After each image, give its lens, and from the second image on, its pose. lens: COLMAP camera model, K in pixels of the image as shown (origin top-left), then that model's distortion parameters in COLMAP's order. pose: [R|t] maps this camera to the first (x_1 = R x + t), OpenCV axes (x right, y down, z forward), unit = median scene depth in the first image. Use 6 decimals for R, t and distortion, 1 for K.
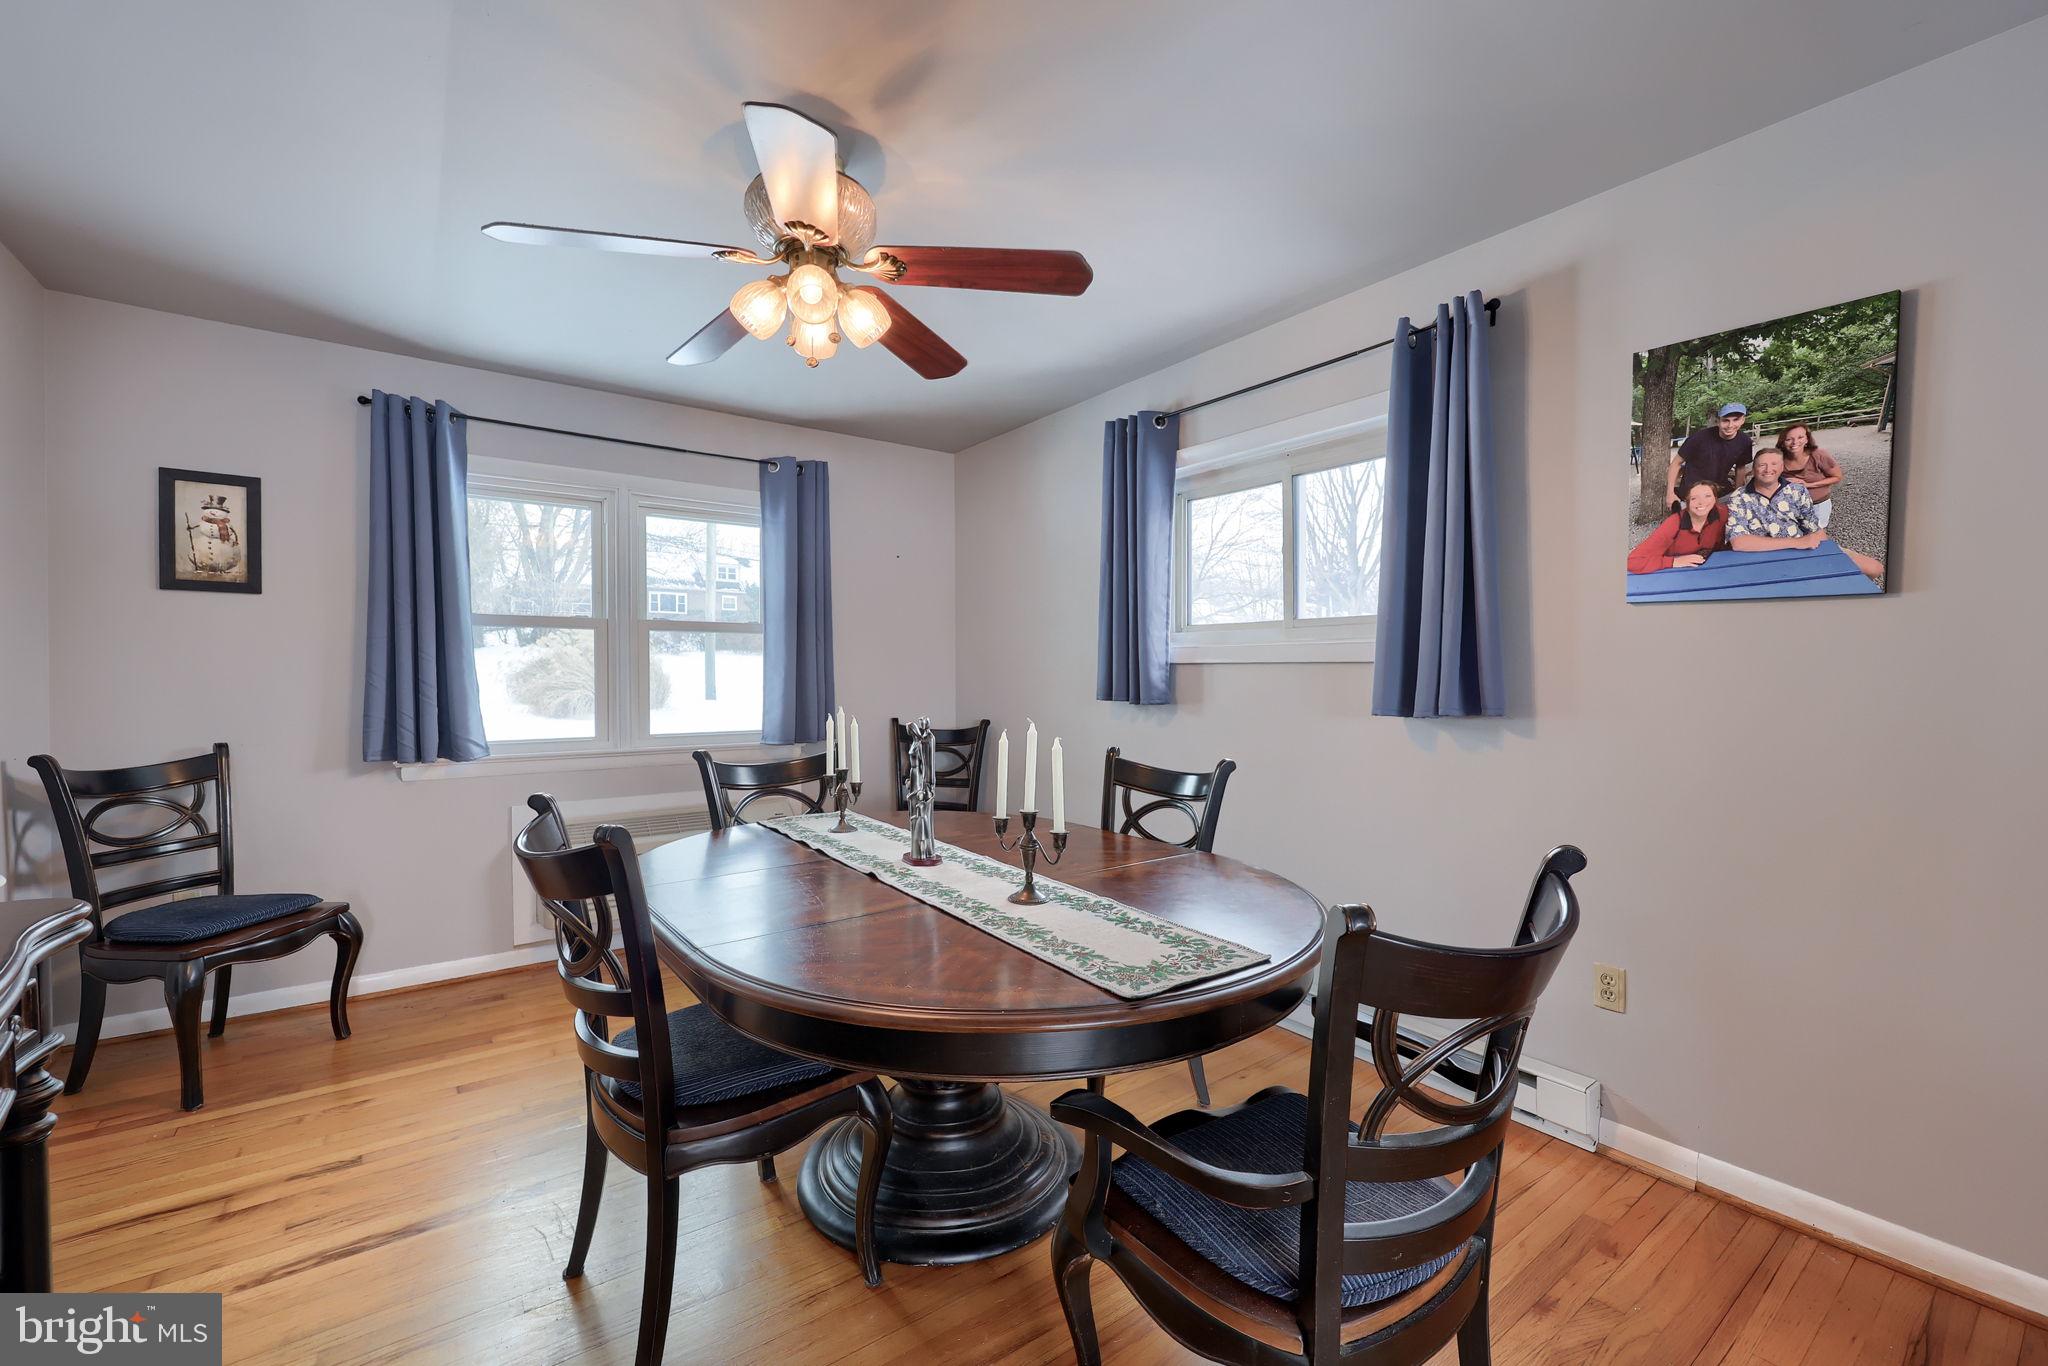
lens RADIAL K [[839.2, 0, 1014.6], [0, 839.2, 670.7], [0, 0, 1]] dist [0.000701, -0.000057]
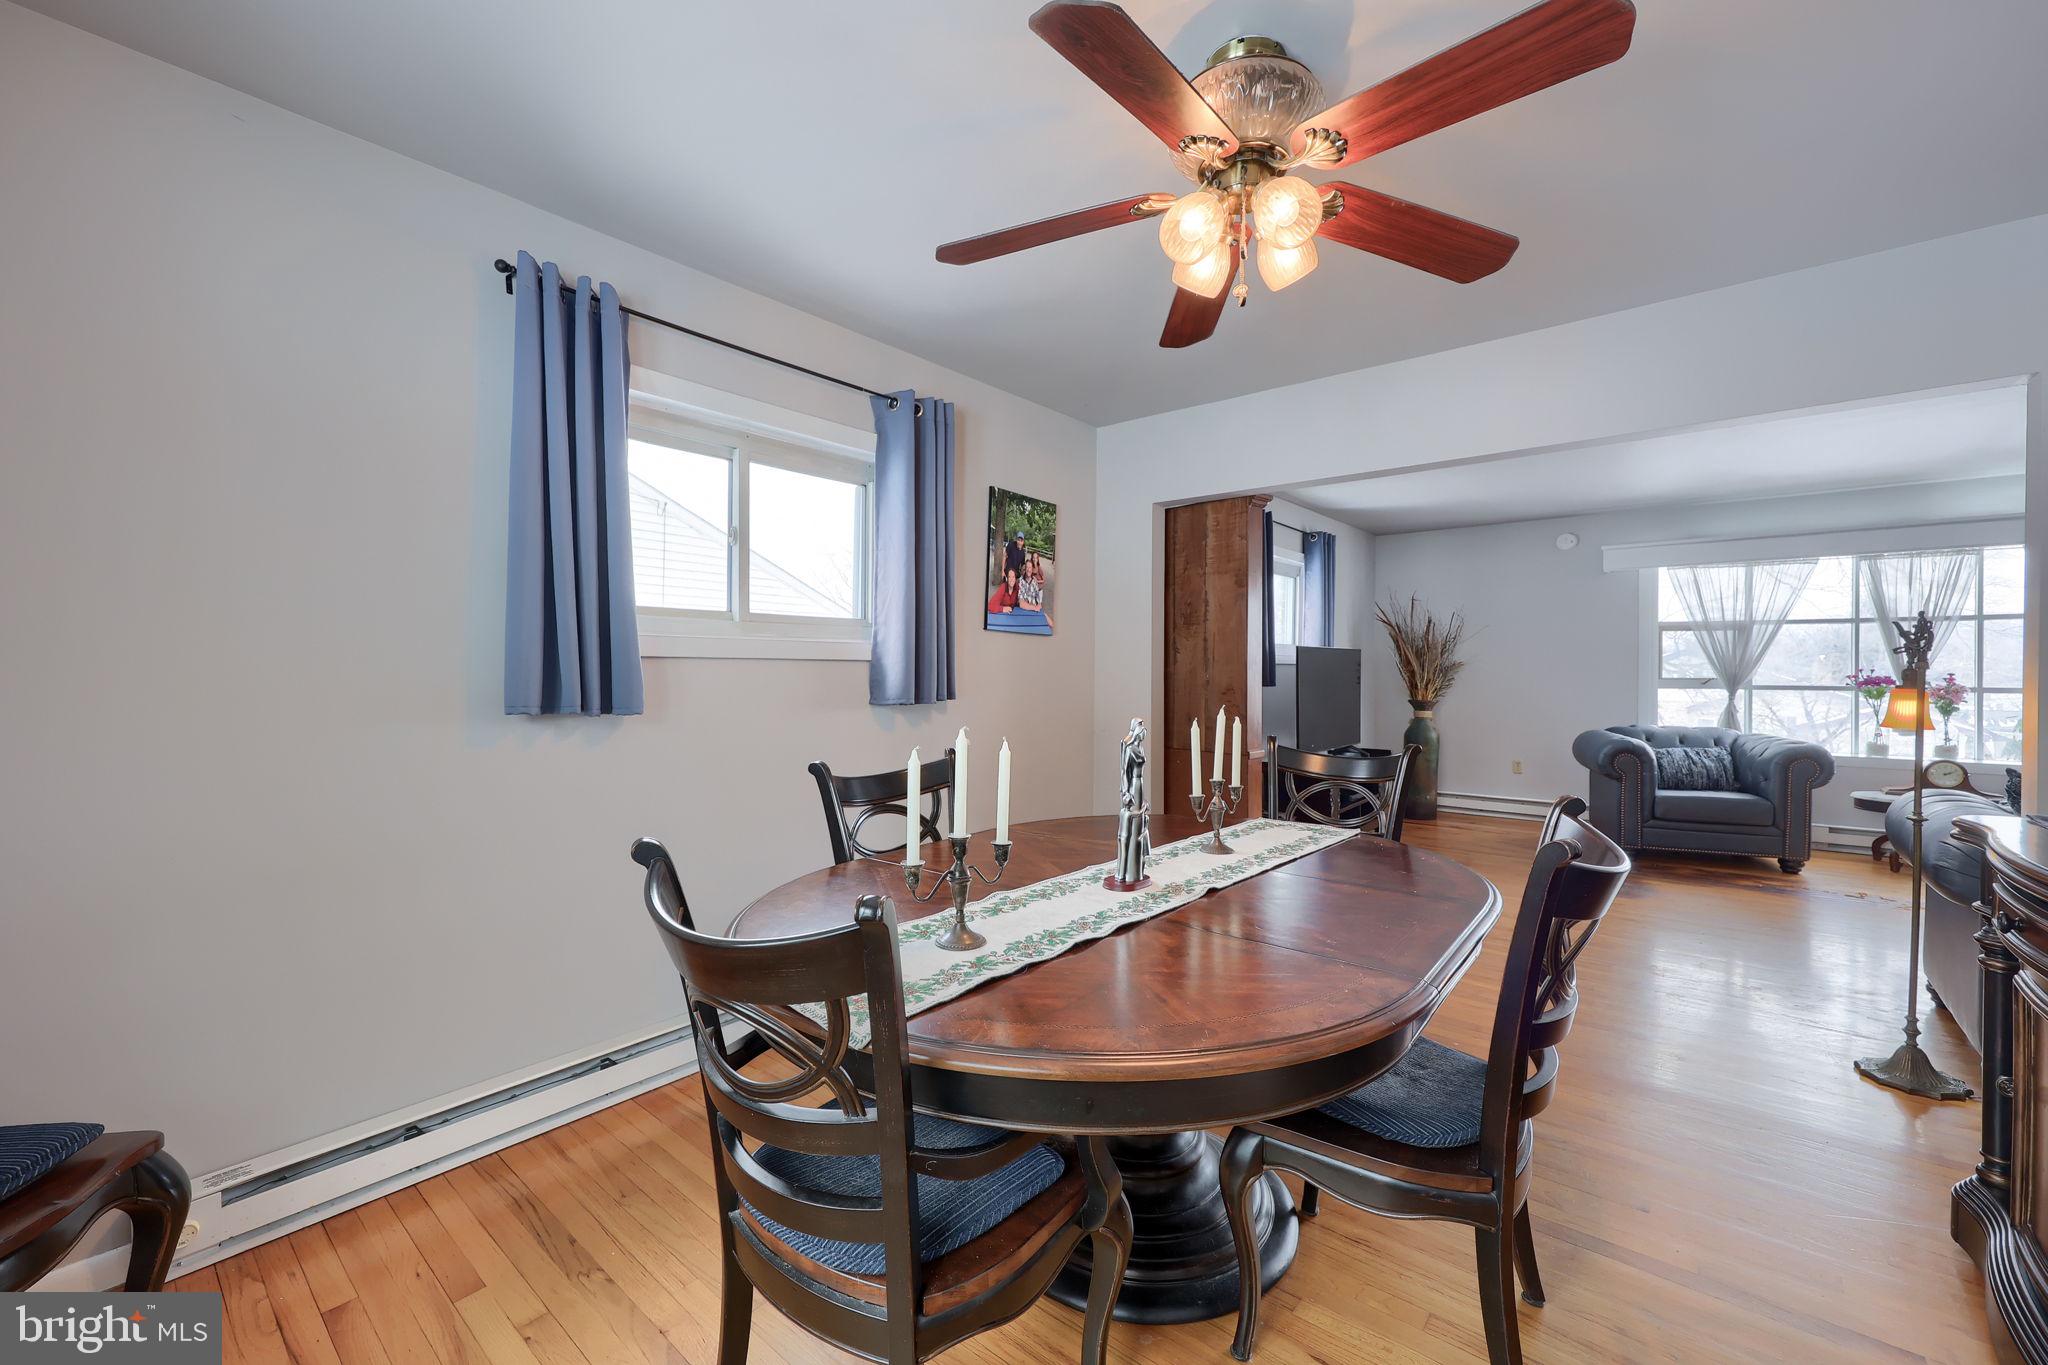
lens RADIAL K [[813.5, 0, 1014.9], [0, 813.5, 703.8], [0, 0, 1]] dist [-0.000261, -0.000052]
pose [[-0.226125, -0.047580, 0.972935, -0.437440], [-0.009859, 0.998867, 0.046557, -0.002416], [-0.974048, 0.000935, -0.226338, 0.623307]]
